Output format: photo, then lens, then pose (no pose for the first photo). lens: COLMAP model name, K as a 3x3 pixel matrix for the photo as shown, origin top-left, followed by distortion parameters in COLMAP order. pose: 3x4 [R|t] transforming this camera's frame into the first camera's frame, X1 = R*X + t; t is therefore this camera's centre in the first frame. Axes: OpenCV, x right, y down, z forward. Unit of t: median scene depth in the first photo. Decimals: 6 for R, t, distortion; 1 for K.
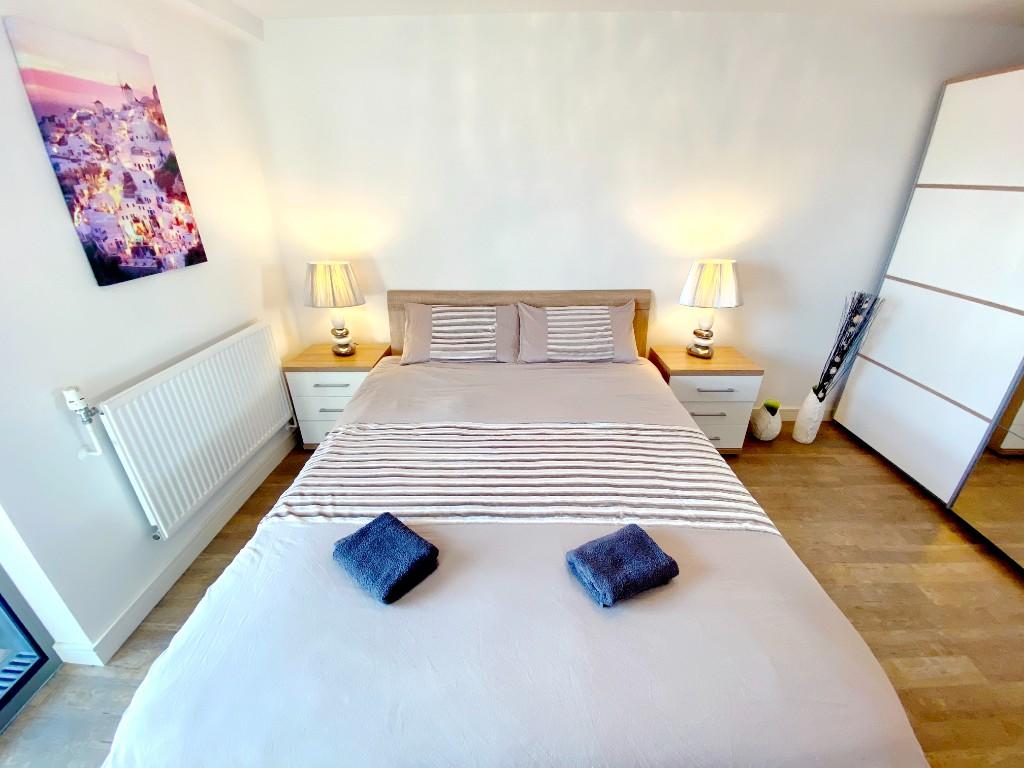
lens RADIAL K [[417.8, 0, 512.0], [0, 417.8, 384.0], [0, 0, 1]] dist [0.016175, -0.013645]
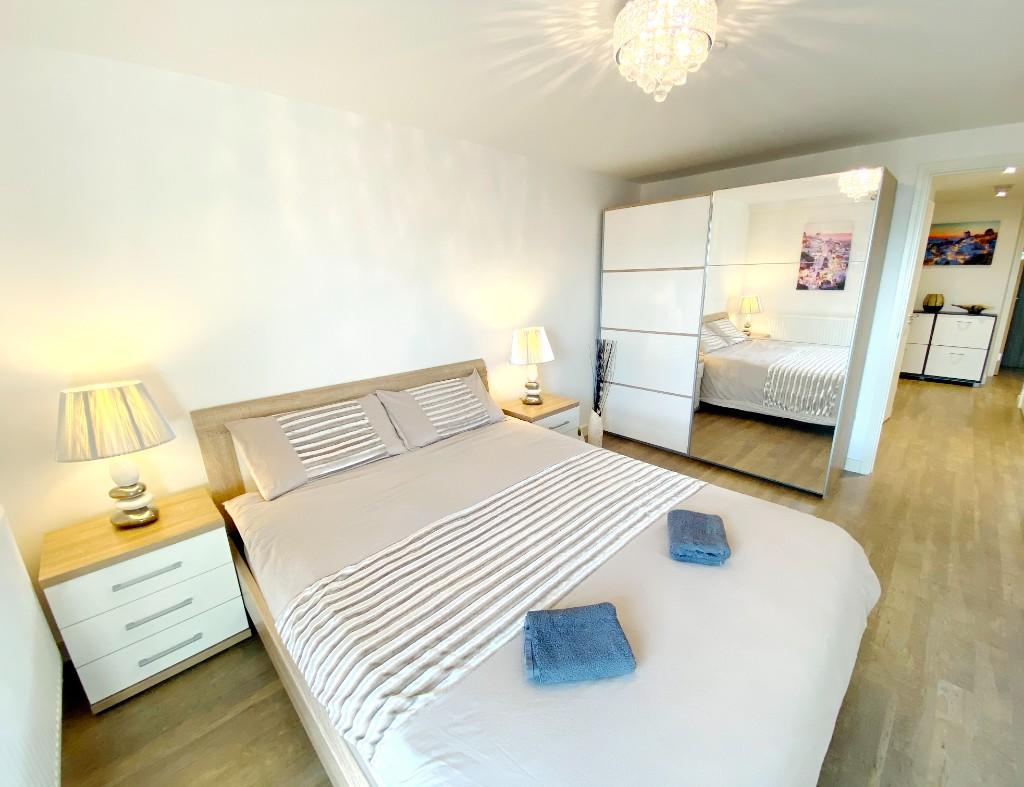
lens RADIAL K [[432.1, 0, 512.0], [0, 432.1, 393.5], [0, 0, 1]] dist [-0.011478, -0.000138]
pose [[0.693805, -0.193370, 0.693717, -0.637493], [0.324672, 0.943816, -0.061630, -0.052246], [-0.642824, 0.267990, 0.717606, 0.200345]]
